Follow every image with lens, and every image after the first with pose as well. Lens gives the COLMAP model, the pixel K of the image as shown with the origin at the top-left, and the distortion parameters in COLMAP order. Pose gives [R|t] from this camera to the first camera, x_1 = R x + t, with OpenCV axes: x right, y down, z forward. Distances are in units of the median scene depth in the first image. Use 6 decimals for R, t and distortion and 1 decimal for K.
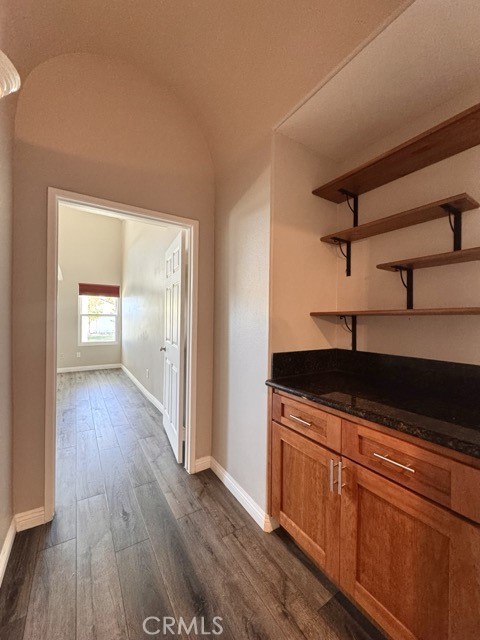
lens RADIAL K [[256.0, 0, 240.6], [0, 256.0, 316.5], [0, 0, 1]] dist [-0.004573, 0.000889]
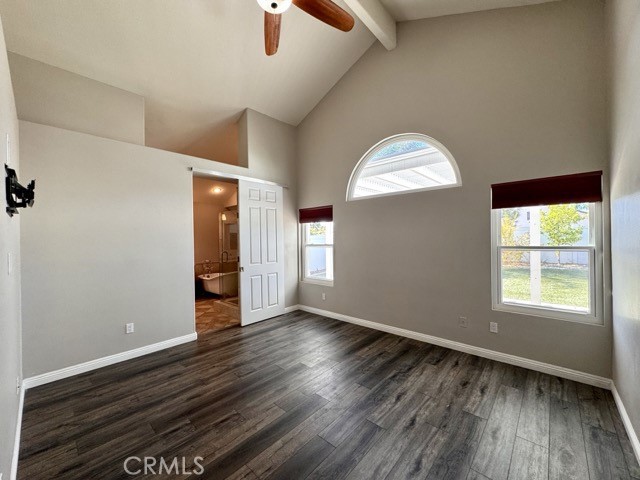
lens RADIAL K [[256.0, 0, 318.7], [0, 256.0, 237.1], [0, 0, 1]] dist [-0.004573, 0.000889]
pose [[0.276571, -0.009988, -0.960942, -0.239719], [0.006919, 0.999941, -0.008402, -0.025220], [0.960969, -0.004324, 0.276624, 0.519934]]
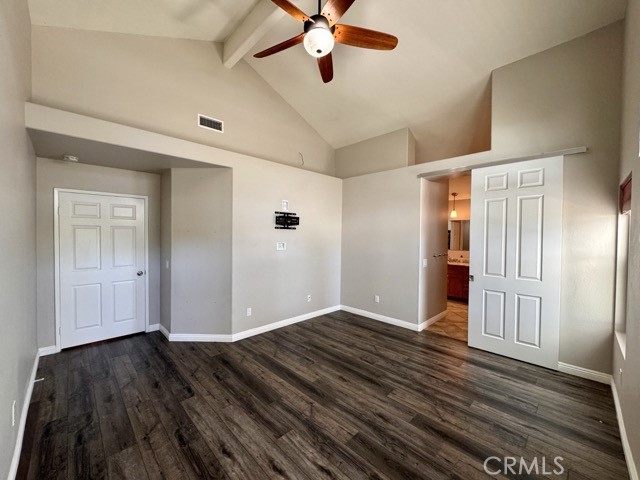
lens RADIAL K [[256.0, 0, 321.1], [0, 256.0, 238.9], [0, 0, 1]] dist [-0.004573, 0.000889]
pose [[-0.972539, -0.007400, -0.232624, -0.364571], [-0.013336, 0.999624, 0.023957, -0.033887], [0.232359, 0.026401, -0.972272, 0.744638]]
